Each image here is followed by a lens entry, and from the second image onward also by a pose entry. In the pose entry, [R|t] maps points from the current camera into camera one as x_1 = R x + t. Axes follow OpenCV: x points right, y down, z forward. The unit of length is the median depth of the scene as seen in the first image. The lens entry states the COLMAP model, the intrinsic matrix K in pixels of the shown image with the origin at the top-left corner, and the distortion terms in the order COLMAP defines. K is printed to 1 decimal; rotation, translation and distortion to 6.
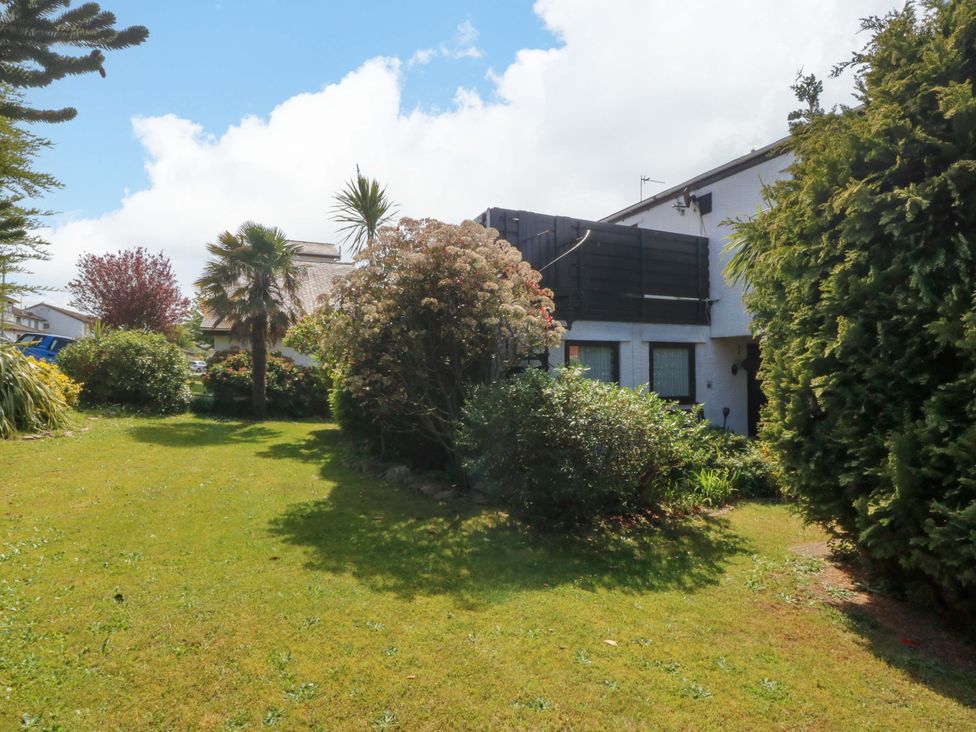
lens RADIAL K [[509.7, 0, 488.6], [0, 509.7, 352.6], [0, 0, 1]] dist [0.000863, -0.012826]
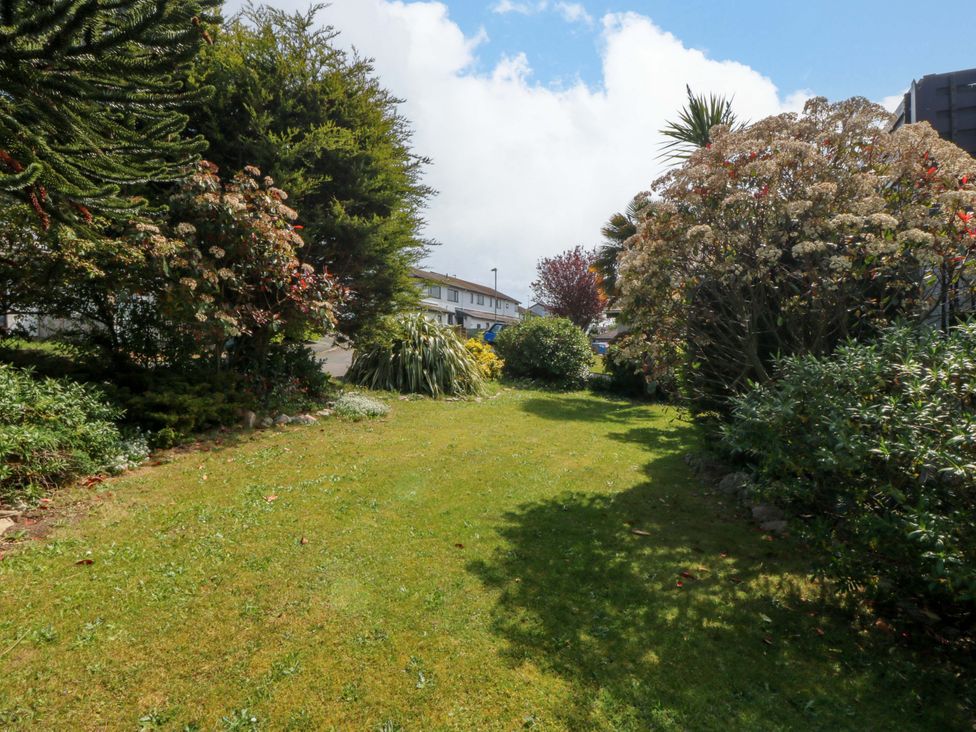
lens RADIAL K [[509.7, 0, 488.6], [0, 509.7, 352.6], [0, 0, 1]] dist [0.000863, -0.012826]
pose [[0.654540, 0.002200, -0.756024, 0.101012], [0.015932, 0.999734, 0.016702, 0.021549], [0.755860, -0.022977, 0.654330, 0.172443]]
